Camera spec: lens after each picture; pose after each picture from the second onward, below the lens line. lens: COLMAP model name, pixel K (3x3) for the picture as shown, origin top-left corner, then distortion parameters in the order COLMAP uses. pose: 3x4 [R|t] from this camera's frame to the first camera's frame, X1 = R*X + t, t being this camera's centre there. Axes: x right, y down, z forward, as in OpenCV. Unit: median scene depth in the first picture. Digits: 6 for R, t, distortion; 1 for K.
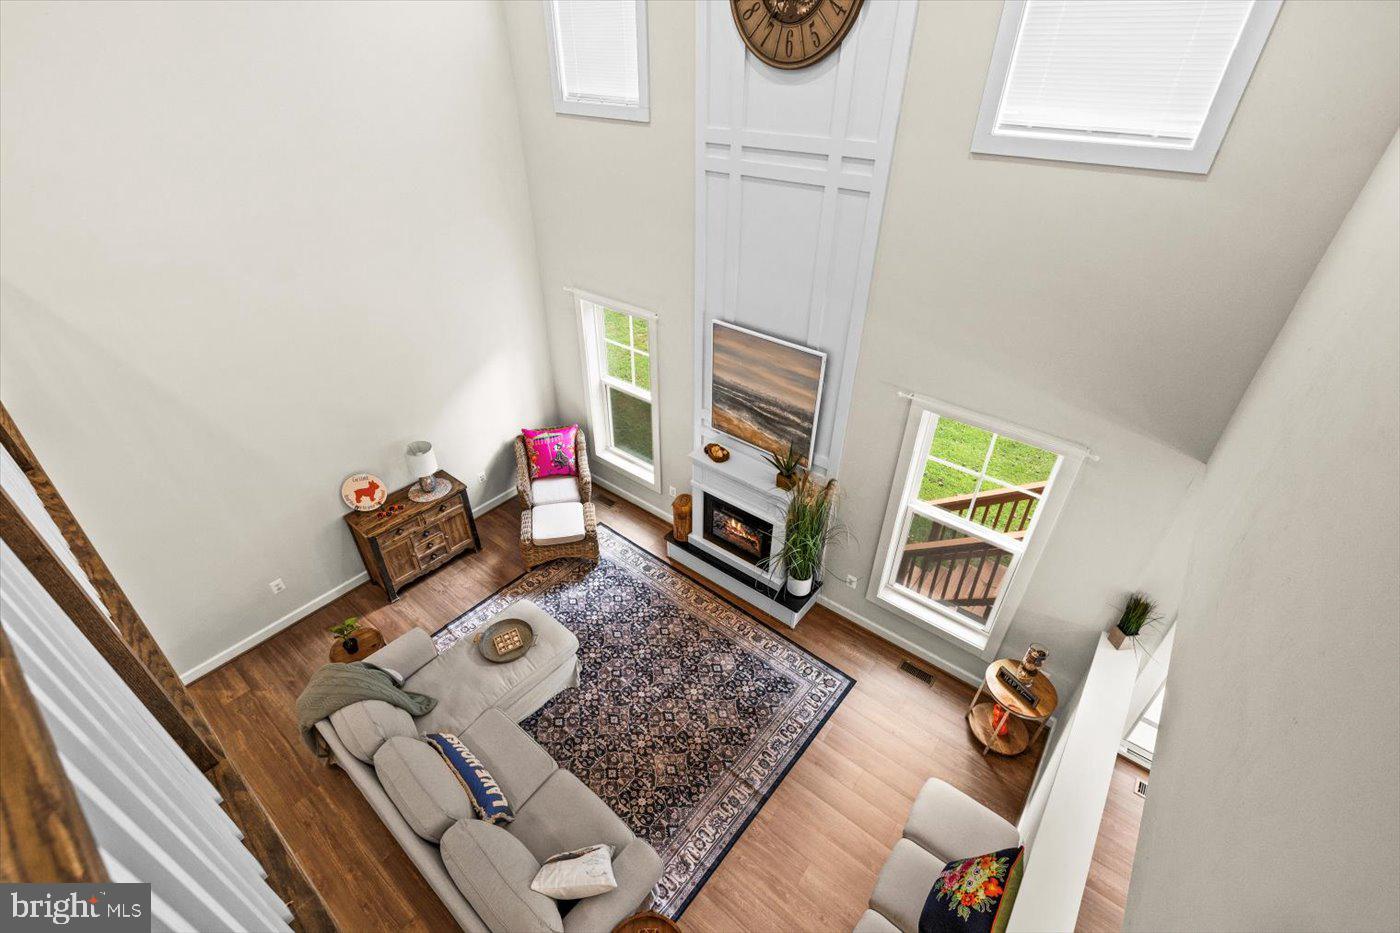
lens RADIAL K [[609.2, 0, 700.0], [0, 609.2, 466.5], [0, 0, 1]] dist [0.001151, 0.000028]
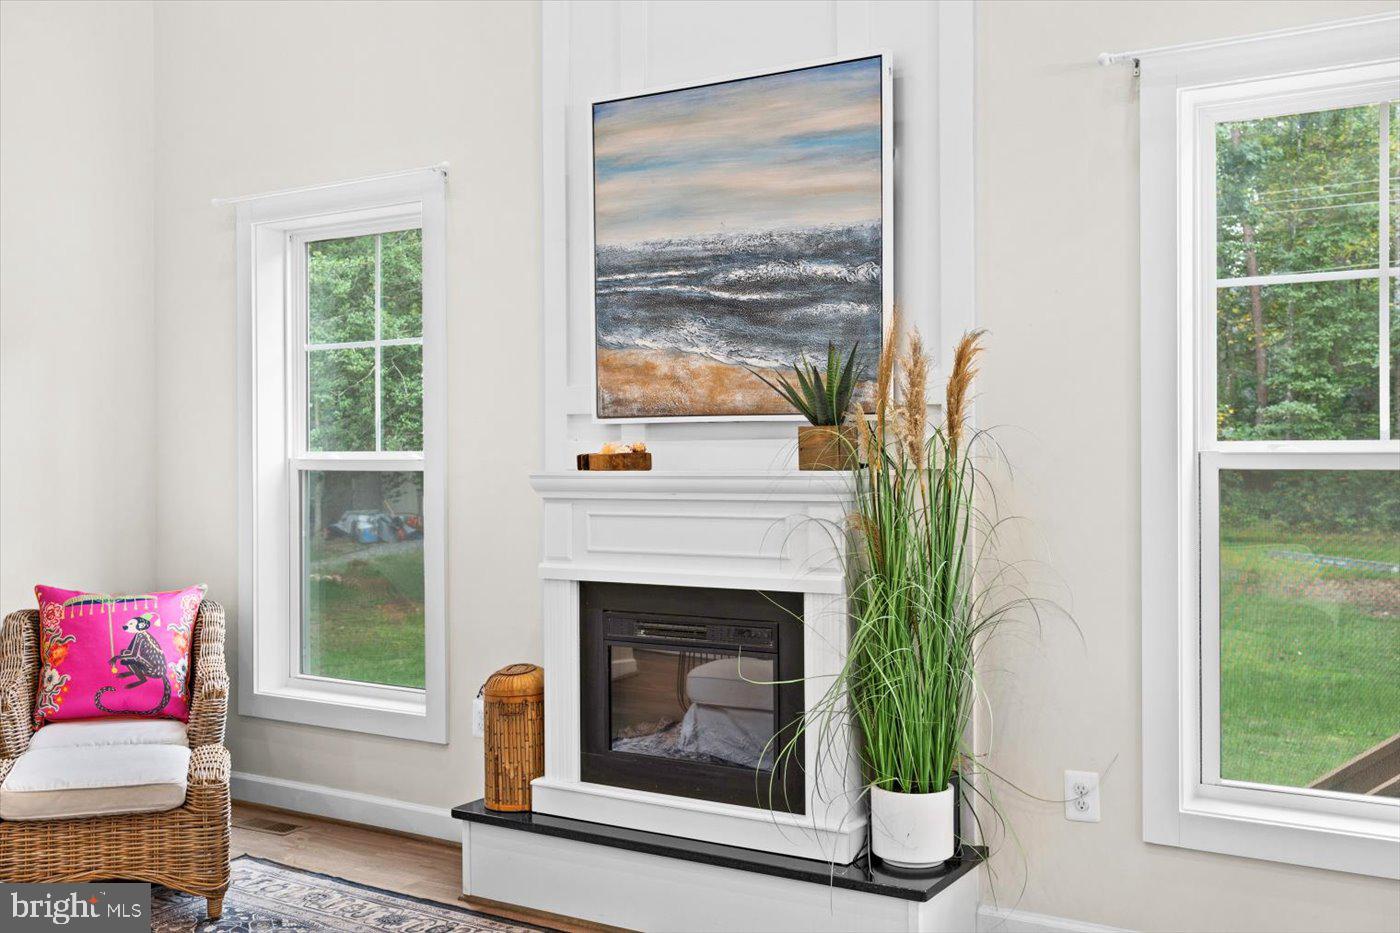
lens RADIAL K [[1351.7, 0, 700.0], [0, 1351.7, 466.5], [0, 0, 1]] dist [0.000143, 0.008011]
pose [[0.993005, -0.016909, 0.116853, -0.013718], [0.080041, 0.823968, -0.560955, 0.420376], [-0.086798, 0.566384, 0.819558, 0.385808]]
